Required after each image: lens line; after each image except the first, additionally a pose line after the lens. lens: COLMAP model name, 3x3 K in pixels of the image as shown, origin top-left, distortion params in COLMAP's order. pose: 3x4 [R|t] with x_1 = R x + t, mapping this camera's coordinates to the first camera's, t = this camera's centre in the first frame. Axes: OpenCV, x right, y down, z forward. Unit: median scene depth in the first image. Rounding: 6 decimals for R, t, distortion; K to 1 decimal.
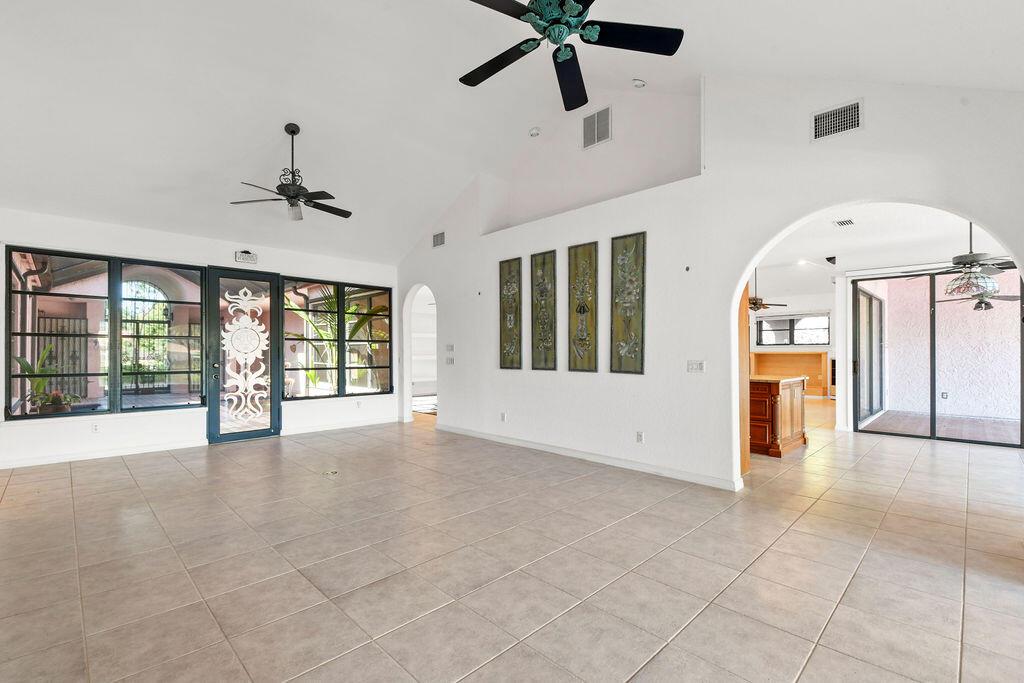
lens RADIAL K [[451.1, 0, 507.8], [0, 451.1, 349.6], [0, 0, 1]] dist [0.005968, -0.000923]
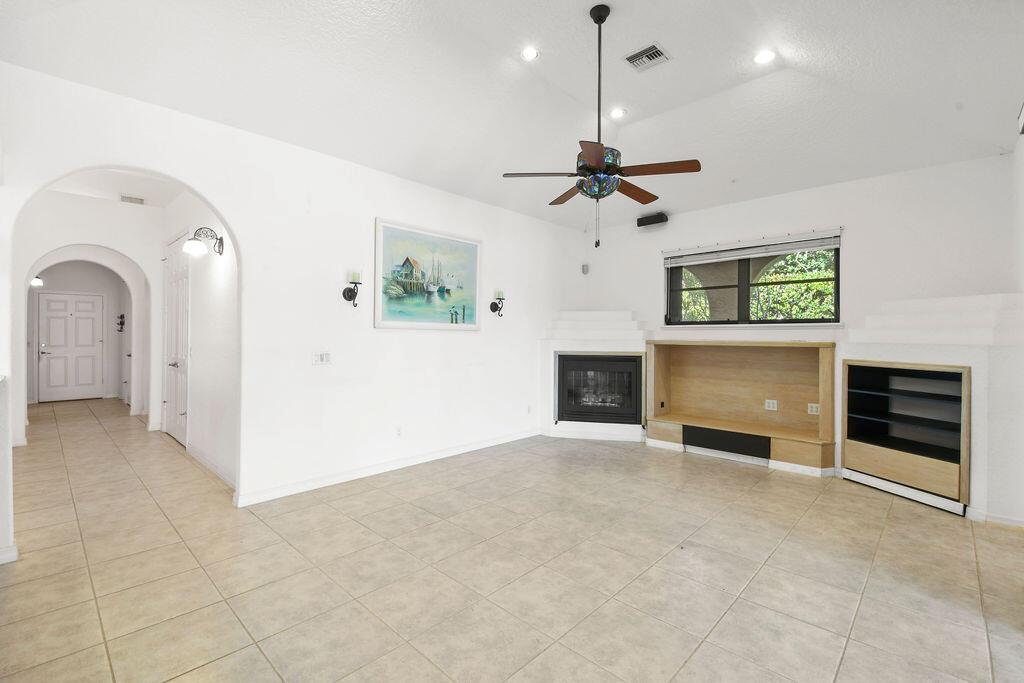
lens RADIAL K [[451.1, 0, 515.1], [0, 451.1, 336.1], [0, 0, 1]] dist [0.005968, -0.000923]
pose [[0.999205, 0.001035, 0.039851, 0.404259], [-0.001226, 0.999988, 0.004789, -0.000262], [-0.039846, -0.004834, 0.999194, 0.598988]]
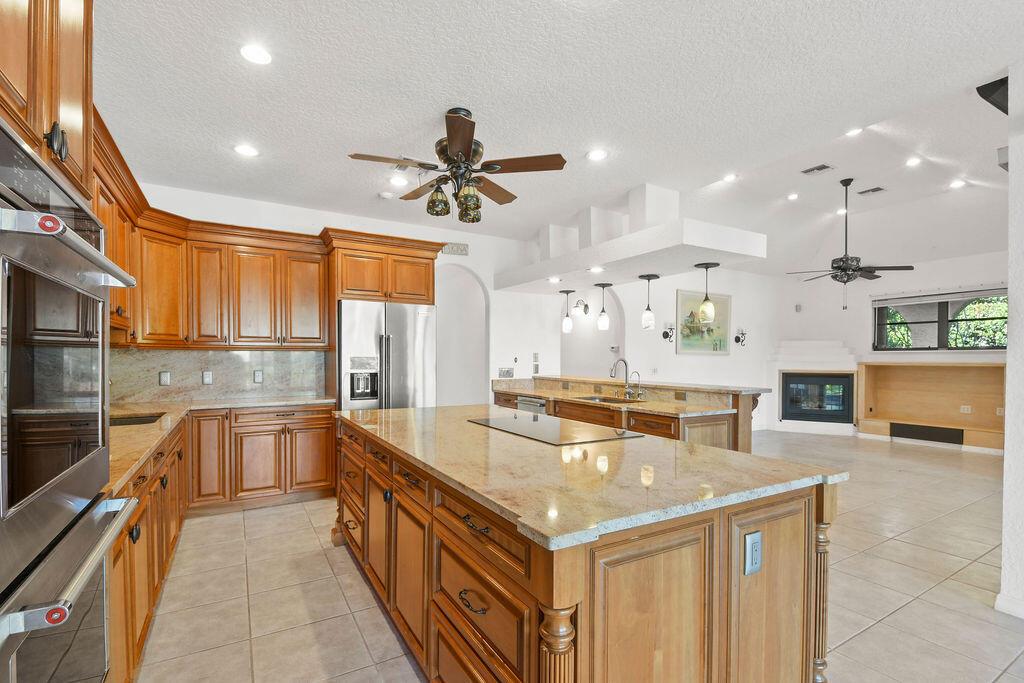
lens RADIAL K [[470.4, 0, 511.4], [0, 470.4, 363.6], [0, 0, 1]] dist [-0.004355, -0.001559]
pose [[0.971416, 0.002754, -0.237366, 0.255800], [0.000884, 0.999884, 0.015218, -0.002344], [0.237381, -0.014993, 0.971301, 0.327321]]
